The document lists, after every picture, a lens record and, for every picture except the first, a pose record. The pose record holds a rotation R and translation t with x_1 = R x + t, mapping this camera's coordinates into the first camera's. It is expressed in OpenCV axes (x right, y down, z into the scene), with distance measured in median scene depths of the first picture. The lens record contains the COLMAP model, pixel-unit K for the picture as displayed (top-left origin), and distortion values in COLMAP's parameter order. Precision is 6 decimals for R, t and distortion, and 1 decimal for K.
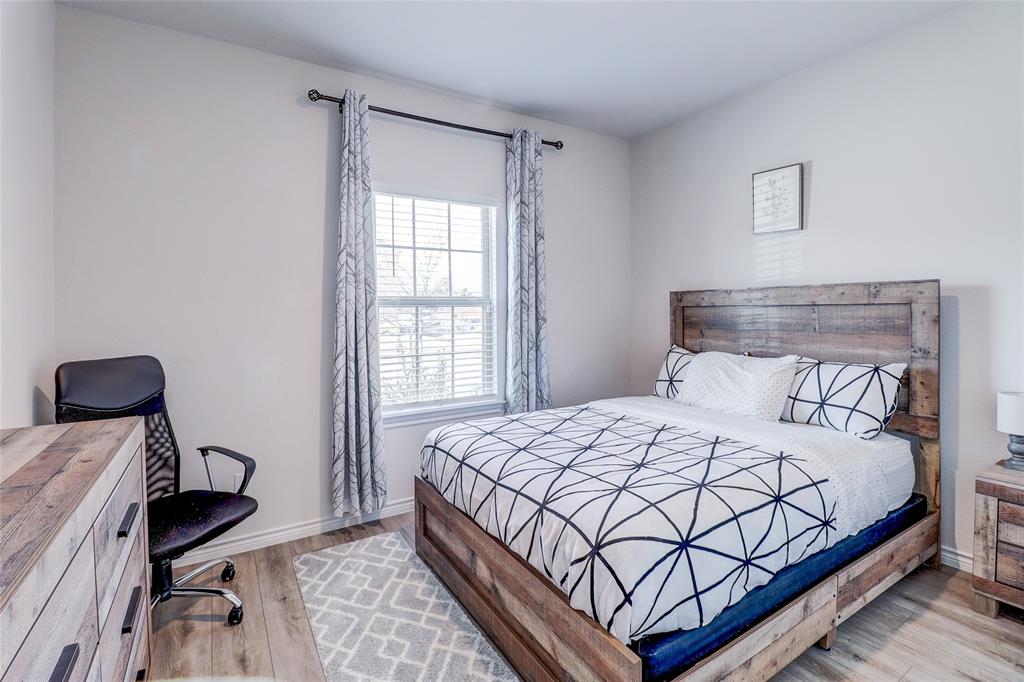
lens RADIAL K [[477.8, 0, 509.9], [0, 477.8, 317.8], [0, 0, 1]] dist [0.003160, -0.014119]
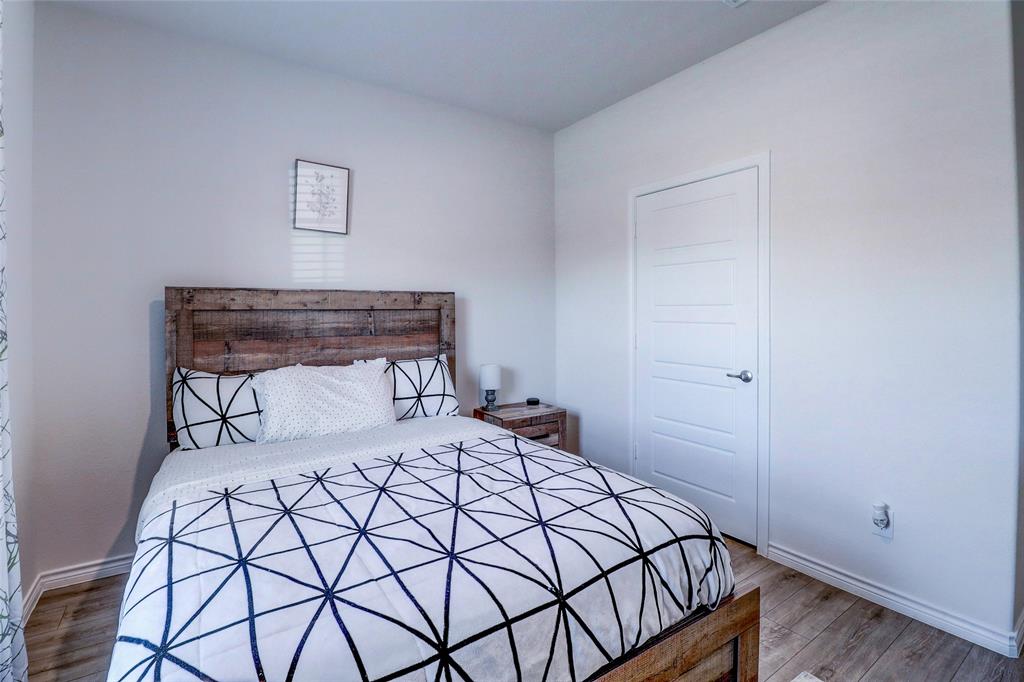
lens RADIAL K [[477.8, 0, 509.9], [0, 477.8, 317.8], [0, 0, 1]] dist [0.003160, -0.014119]
pose [[-0.052325, -0.005734, 0.998614, -0.419774], [0.022469, 0.999724, 0.006918, -0.008664], [-0.998377, 0.022800, -0.052181, 0.718945]]
